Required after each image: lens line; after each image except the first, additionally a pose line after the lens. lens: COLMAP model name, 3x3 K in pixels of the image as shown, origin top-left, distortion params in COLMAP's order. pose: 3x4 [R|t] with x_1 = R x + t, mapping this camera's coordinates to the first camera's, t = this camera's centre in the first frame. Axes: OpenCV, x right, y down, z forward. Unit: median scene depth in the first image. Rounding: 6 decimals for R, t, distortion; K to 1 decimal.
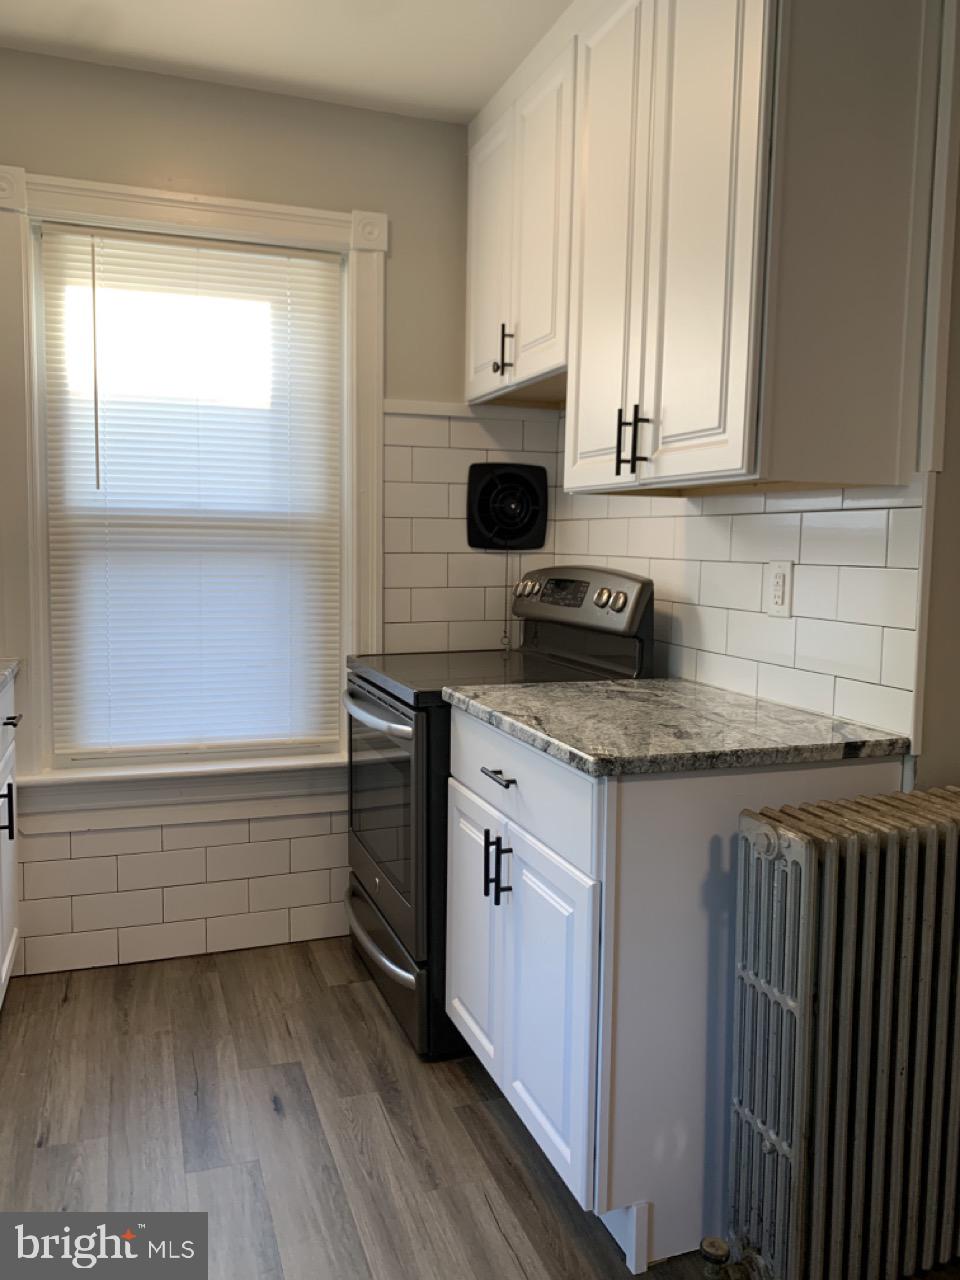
lens RADIAL K [[983.8, 0, 474.0], [0, 983.8, 640.8], [0, 0, 1]] dist [-0.001774, 0.004170]
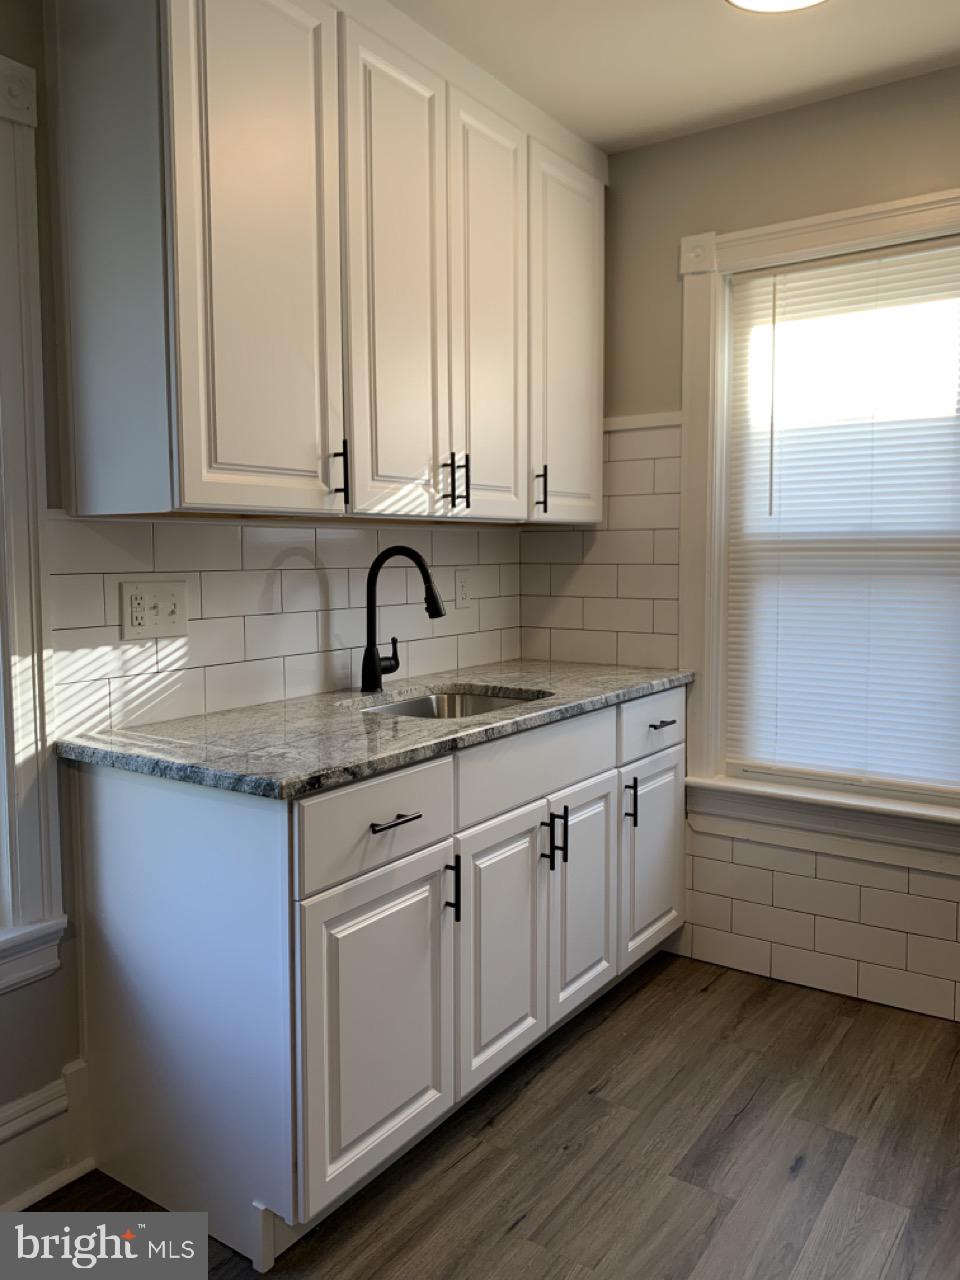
lens RADIAL K [[983.8, 0, 475.8], [0, 983.8, 634.5], [0, 0, 1]] dist [-0.001774, 0.004170]
pose [[0.589984, 0.048919, -0.805931, 0.283700], [-0.070105, 0.997497, 0.009226, -0.016125], [0.804365, 0.051057, 0.591937, 0.138498]]
